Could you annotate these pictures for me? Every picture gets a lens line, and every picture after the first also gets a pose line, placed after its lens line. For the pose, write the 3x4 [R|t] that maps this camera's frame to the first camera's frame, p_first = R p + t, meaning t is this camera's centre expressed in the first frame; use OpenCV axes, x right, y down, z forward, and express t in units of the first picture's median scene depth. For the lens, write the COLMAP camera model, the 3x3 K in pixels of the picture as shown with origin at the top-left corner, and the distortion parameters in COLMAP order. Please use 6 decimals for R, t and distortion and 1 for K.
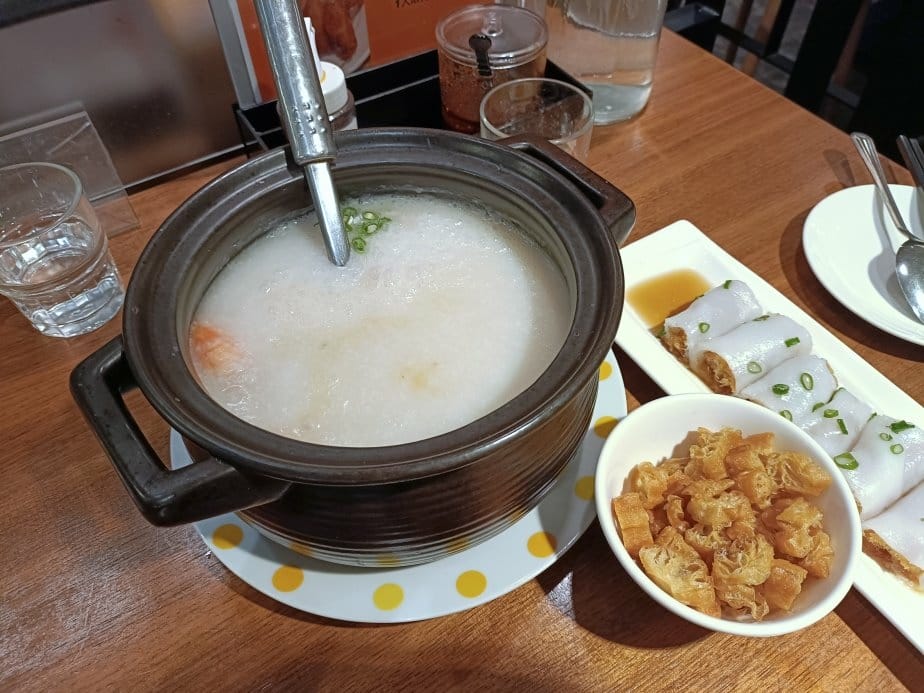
lens RADIAL K [[702.5, 0, 462.0], [0, 702.5, 346.5], [0, 0, 1]] dist [0.094326, -0.162333]
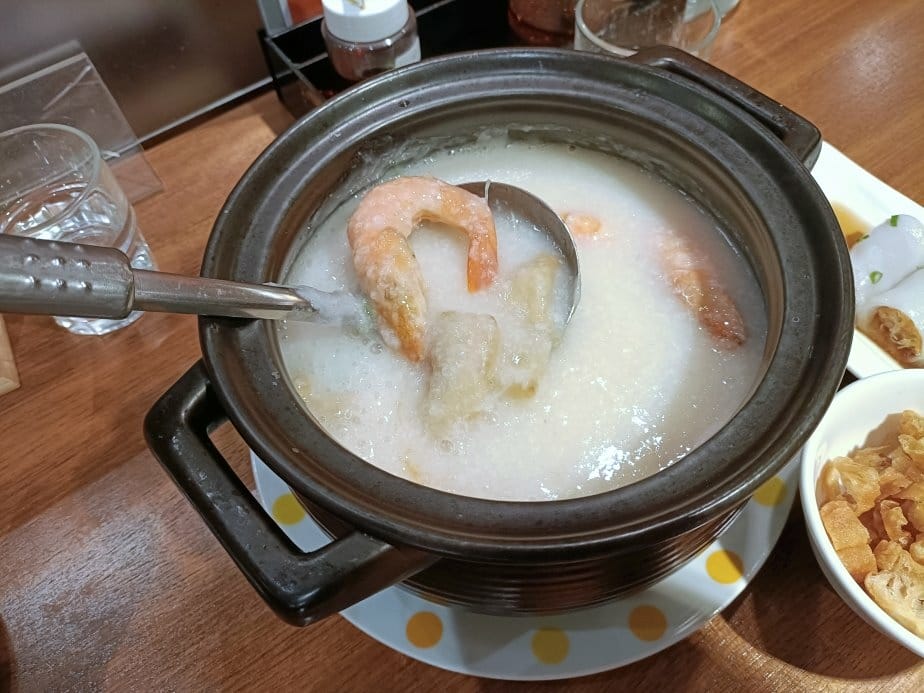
lens RADIAL K [[720.0, 0, 462.0], [0, 720.0, 346.5], [0, 0, 1]] dist [-0.009945, -0.008036]
pose [[0.997783, -0.066462, 0.003538, -0.134061], [0.065629, 0.991338, 0.113766, -0.067069], [-0.011068, -0.113281, 0.993501, 0.154695]]
